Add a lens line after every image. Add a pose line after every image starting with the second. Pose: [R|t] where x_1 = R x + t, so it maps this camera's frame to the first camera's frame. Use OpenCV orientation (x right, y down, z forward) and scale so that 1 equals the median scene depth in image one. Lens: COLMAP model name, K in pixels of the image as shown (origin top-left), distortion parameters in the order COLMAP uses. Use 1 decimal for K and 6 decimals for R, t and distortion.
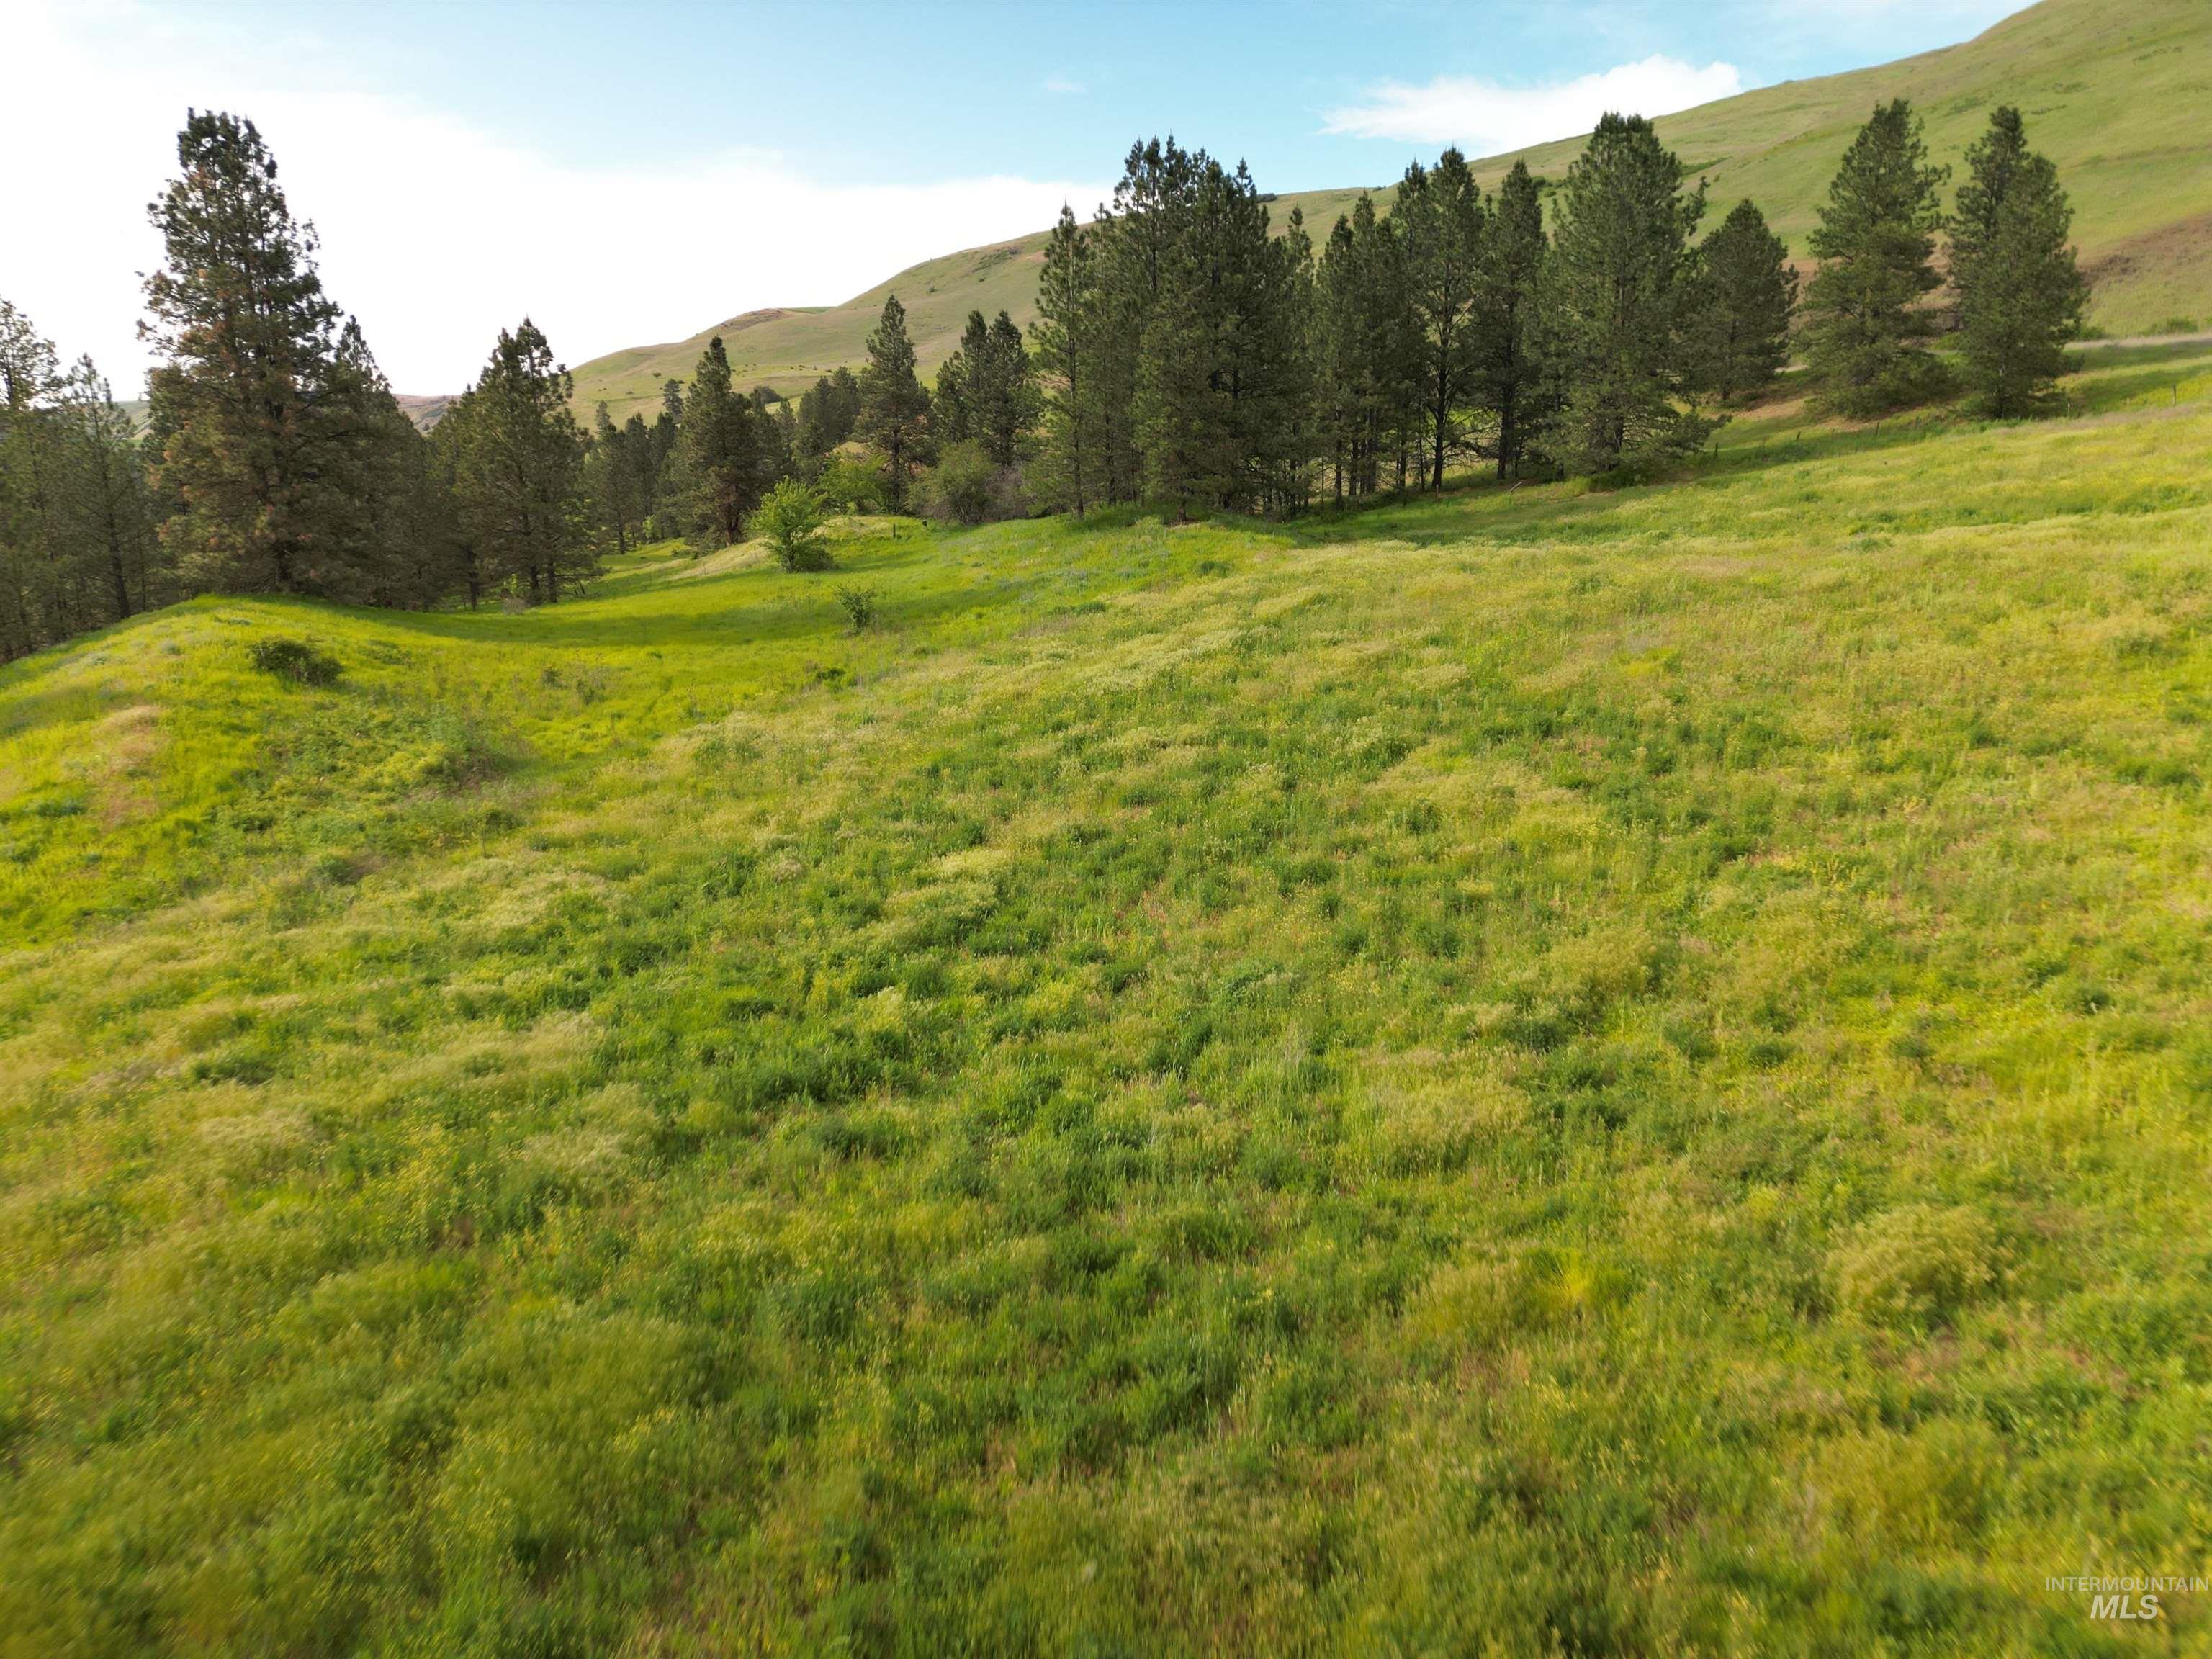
lens RADIAL K [[1529.9, 0, 1101.7], [0, 1529.9, 833.5], [0, 0, 1]] dist [0.074679, -0.066654]
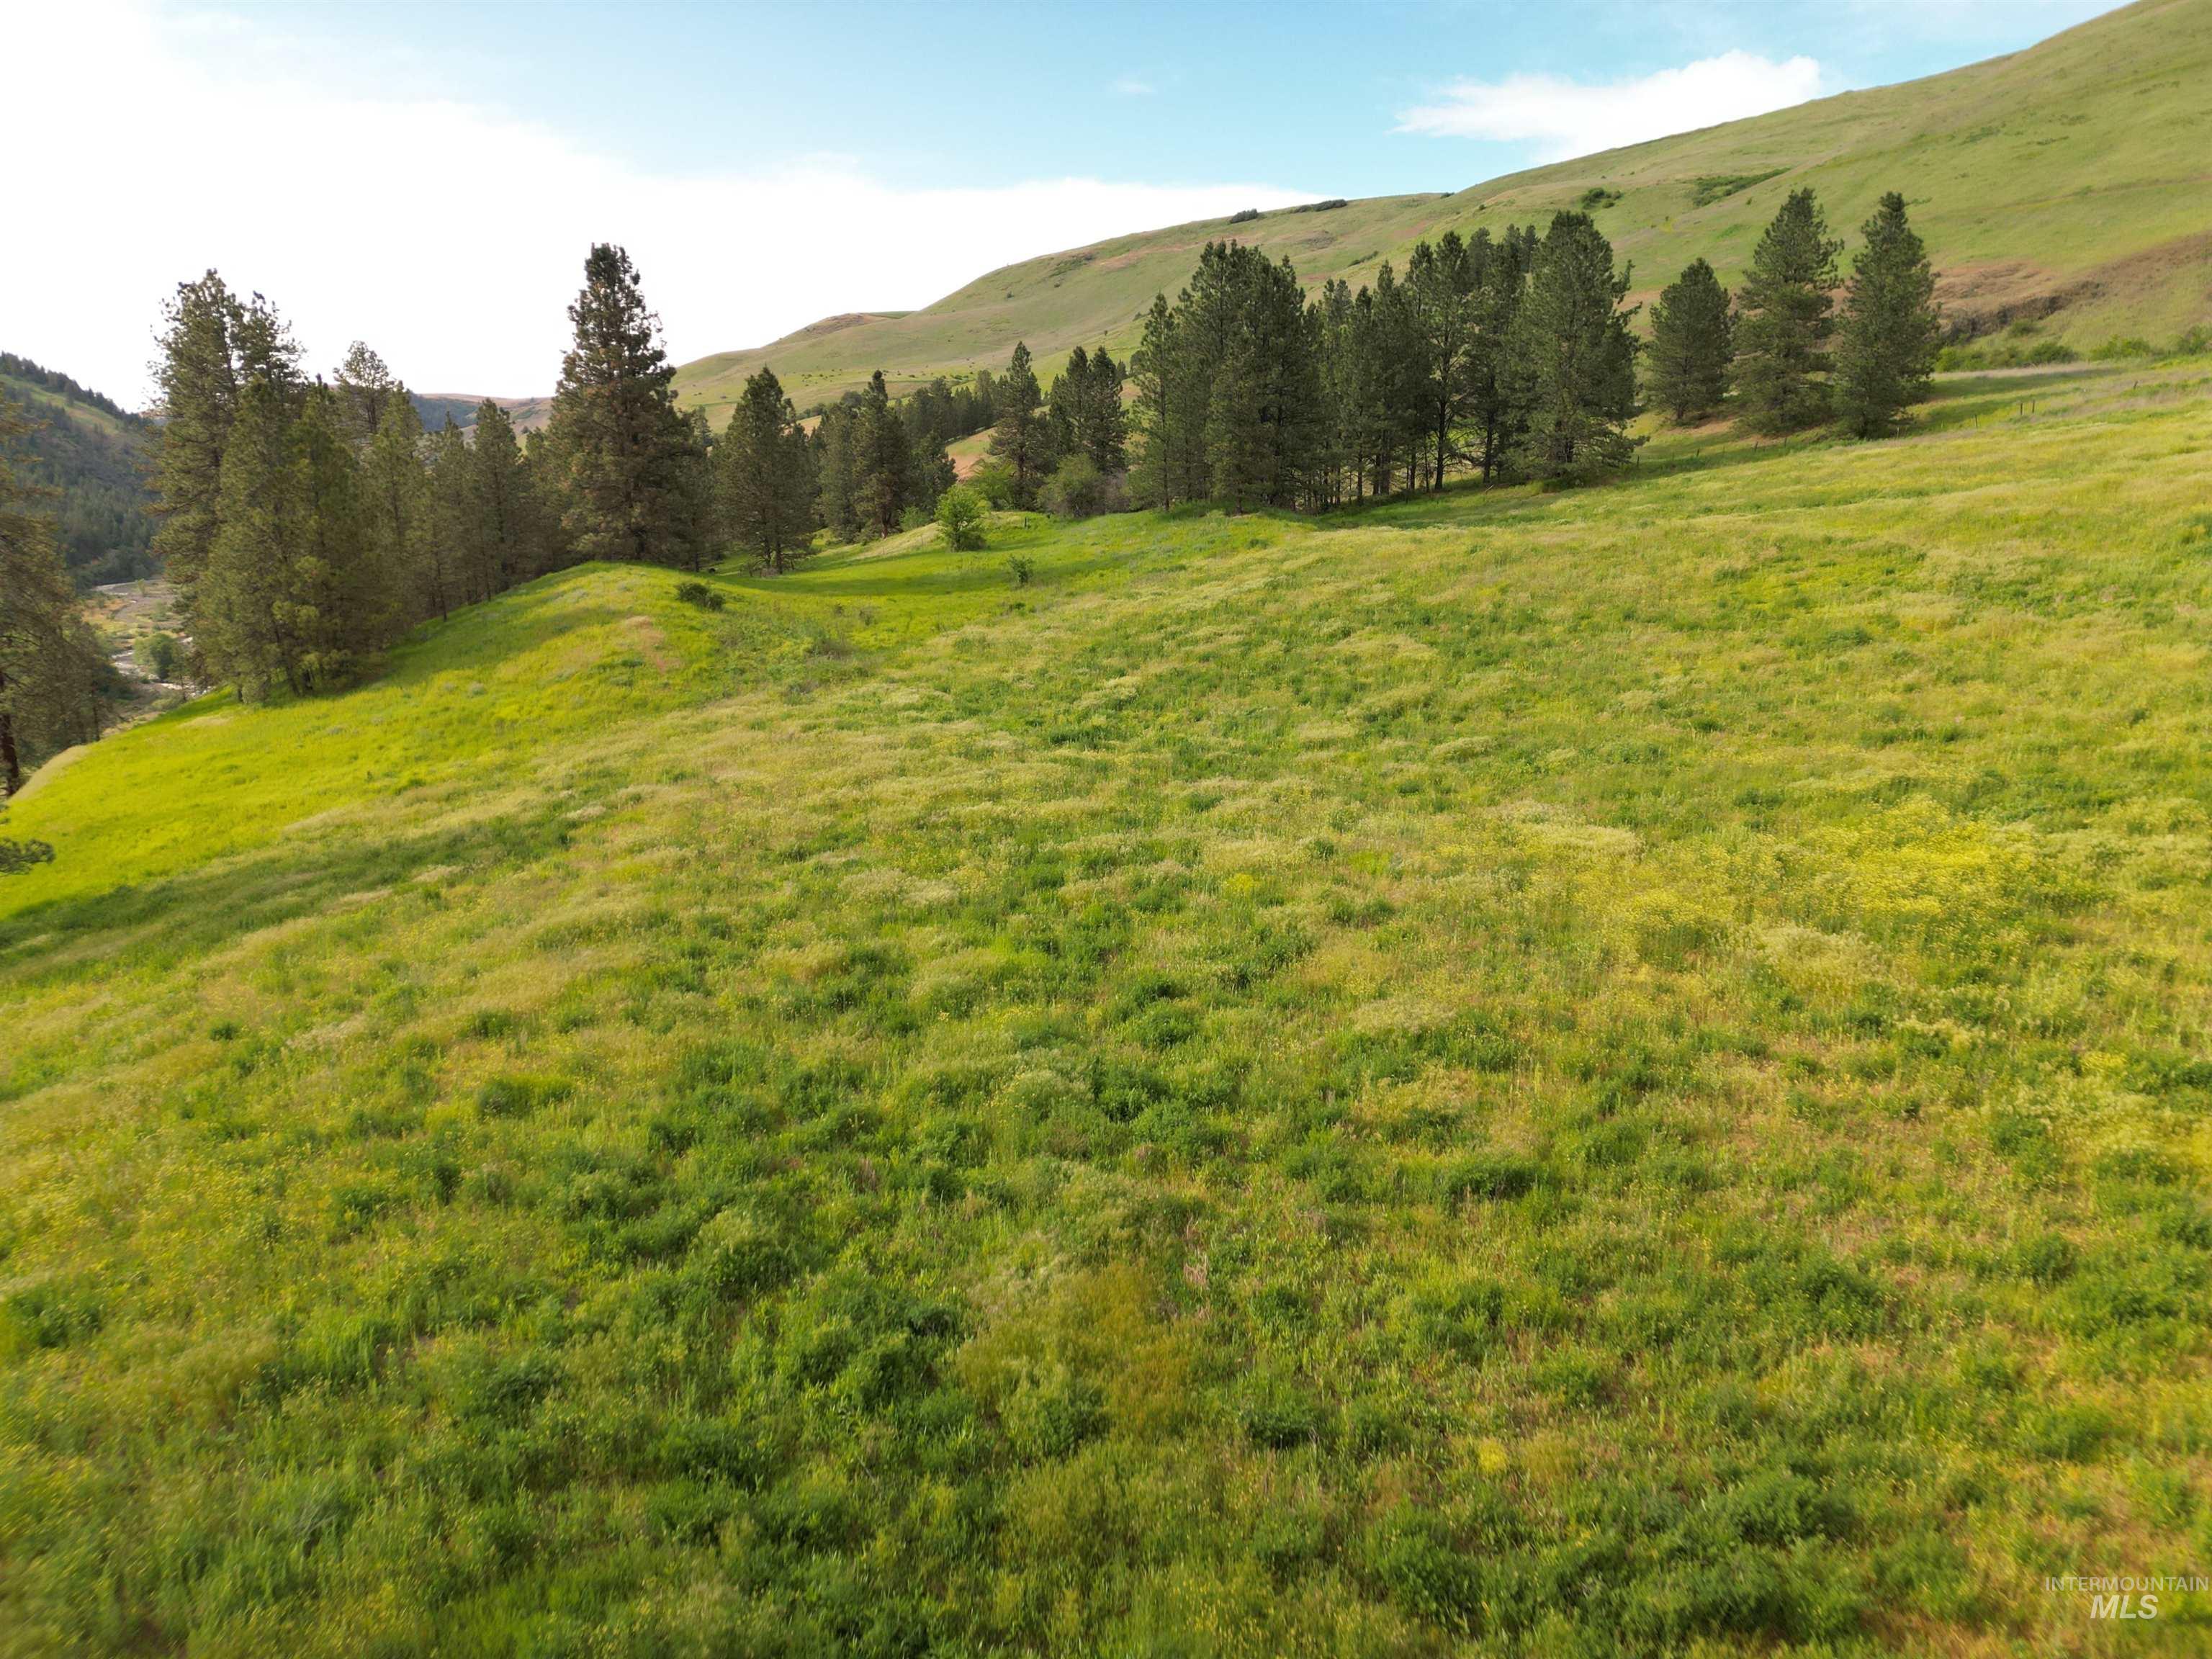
lens RADIAL K [[1529.9, 0, 1101.7], [0, 1529.9, 833.5], [0, 0, 1]] dist [0.074679, -0.066654]
pose [[0.999047, 0.010347, -0.042413, -0.010029], [-0.010346, 0.999946, 0.000230, 0.084228], [0.042413, 0.000209, 0.999100, -0.382195]]
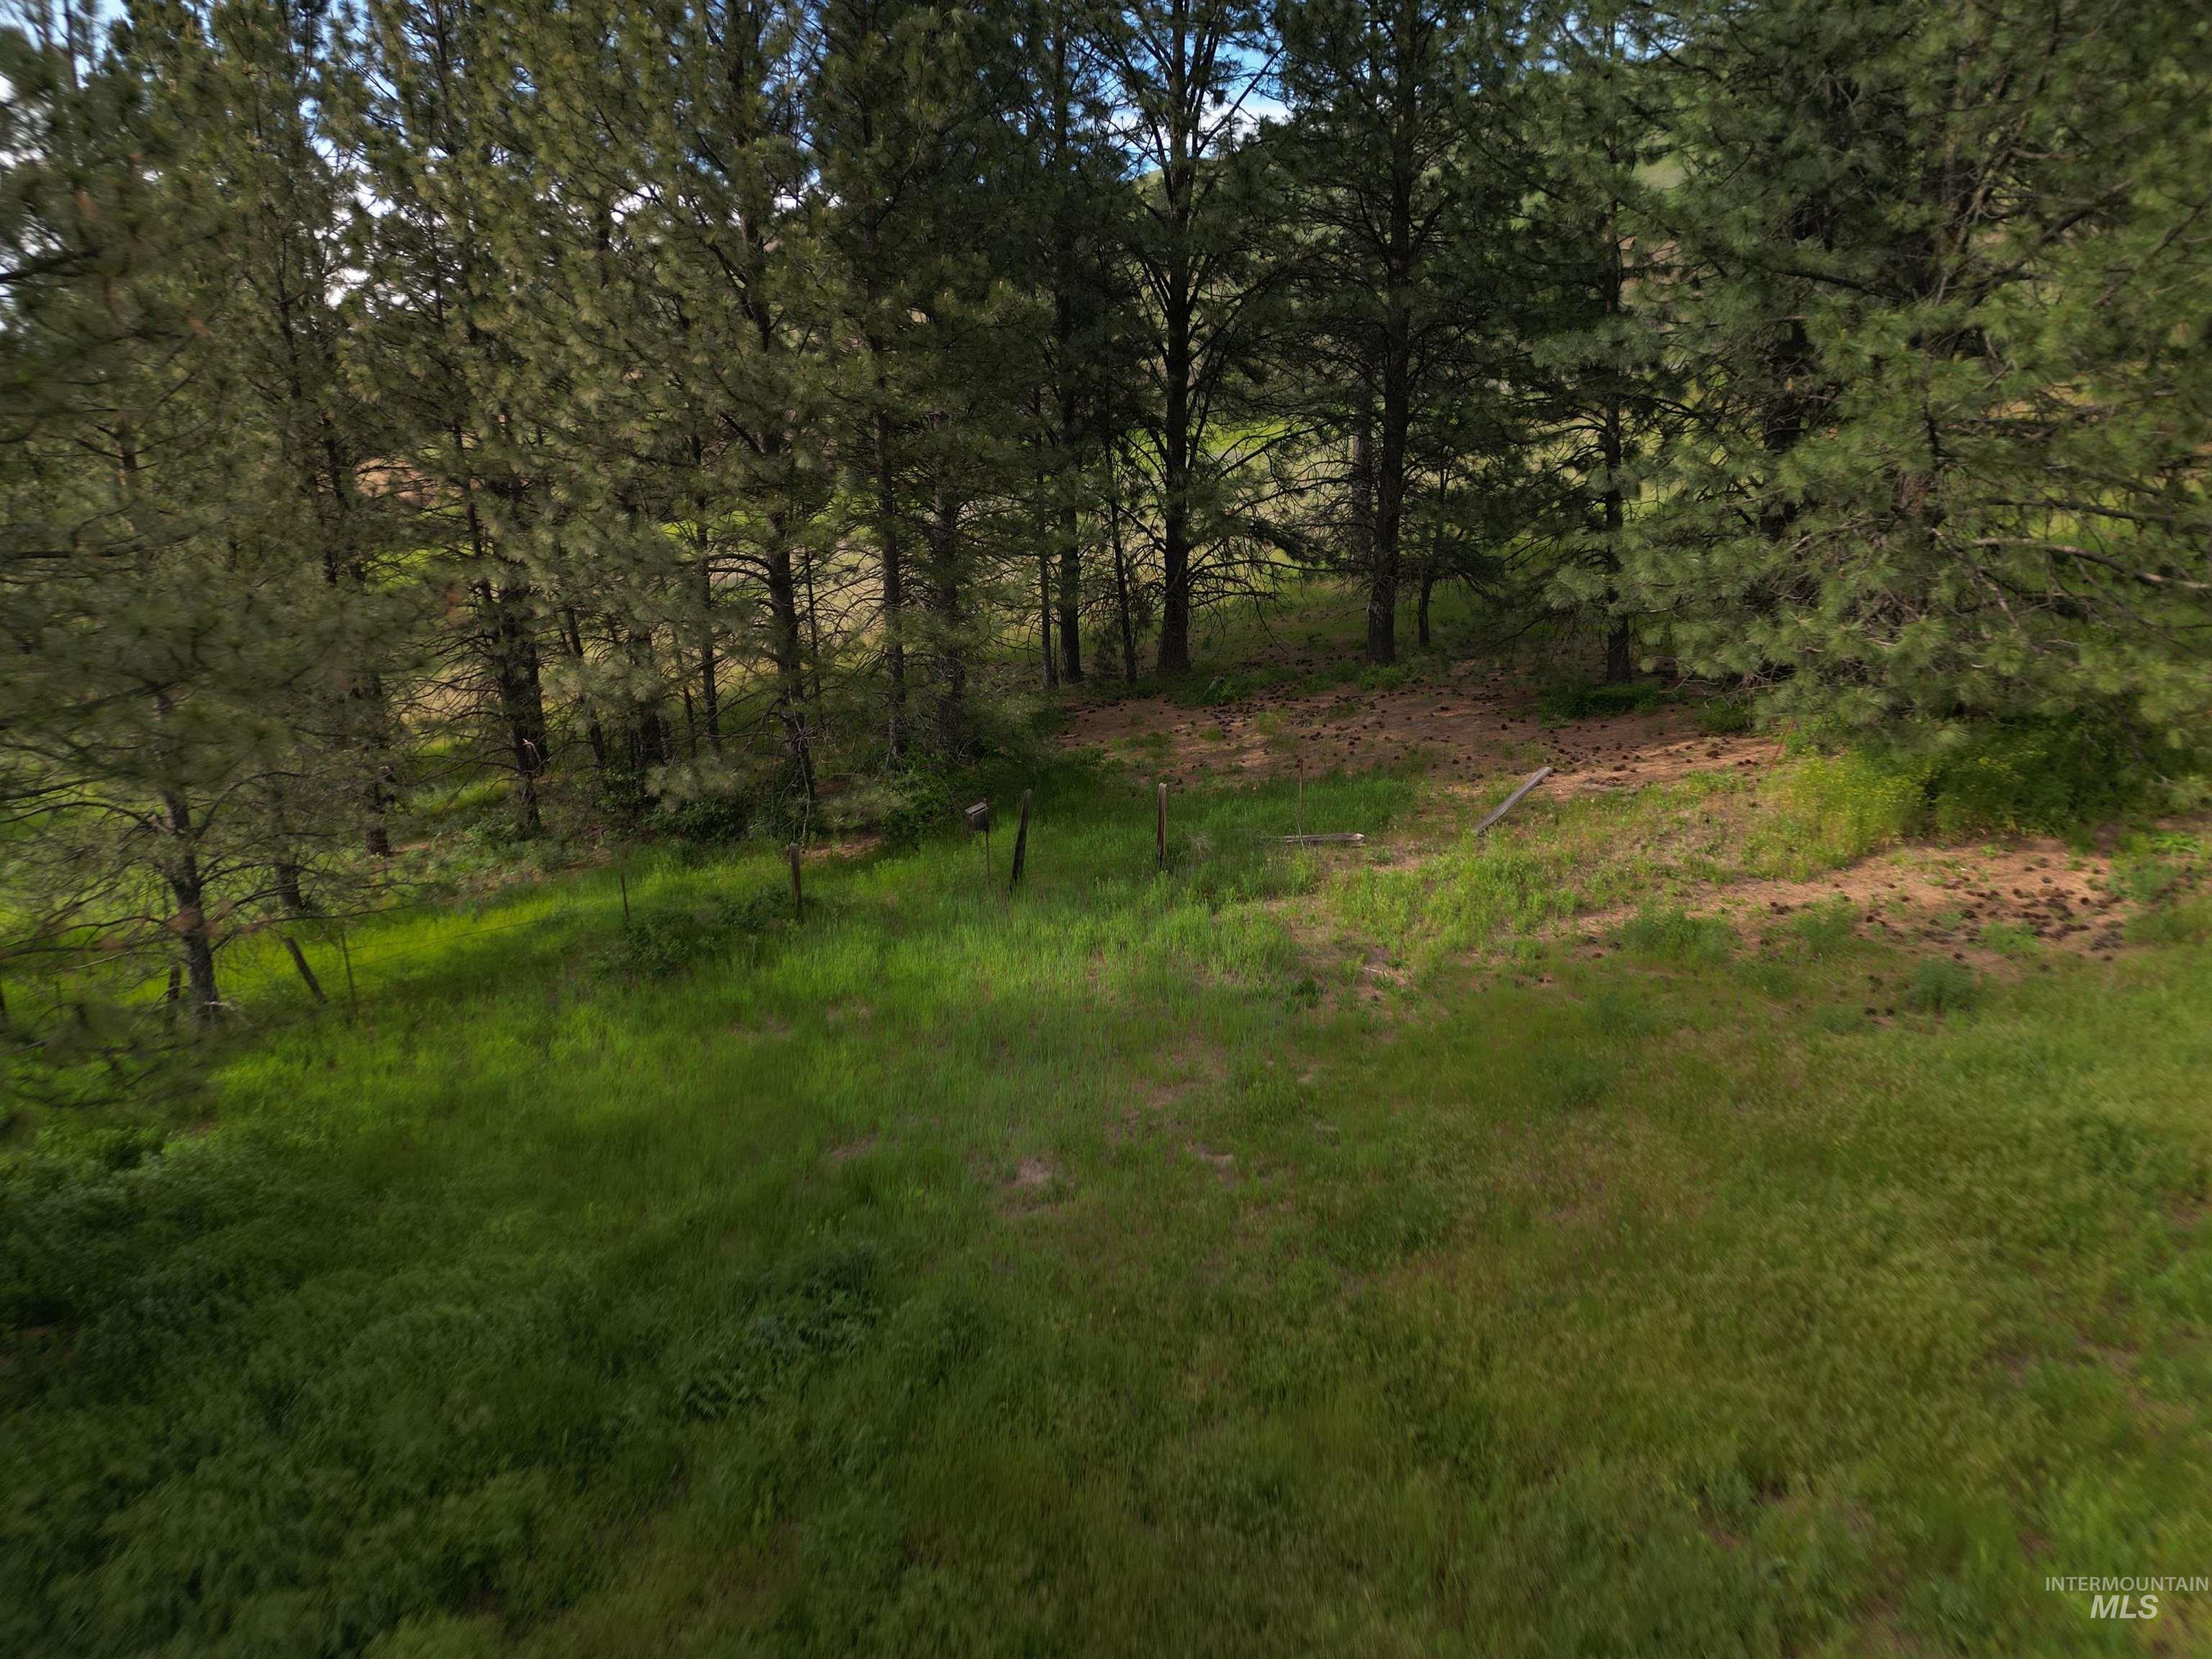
lens RADIAL K [[1557.3, 0, 1106.0], [0, 1557.3, 829.5], [0, 0, 1]] dist [0.023664, -0.003071]
pose [[0.985132, -0.042229, 0.166528, 0.184856], [0.041817, 0.999107, 0.005980, -0.240227], [-0.166632, 0.001073, 0.986019, 0.852706]]
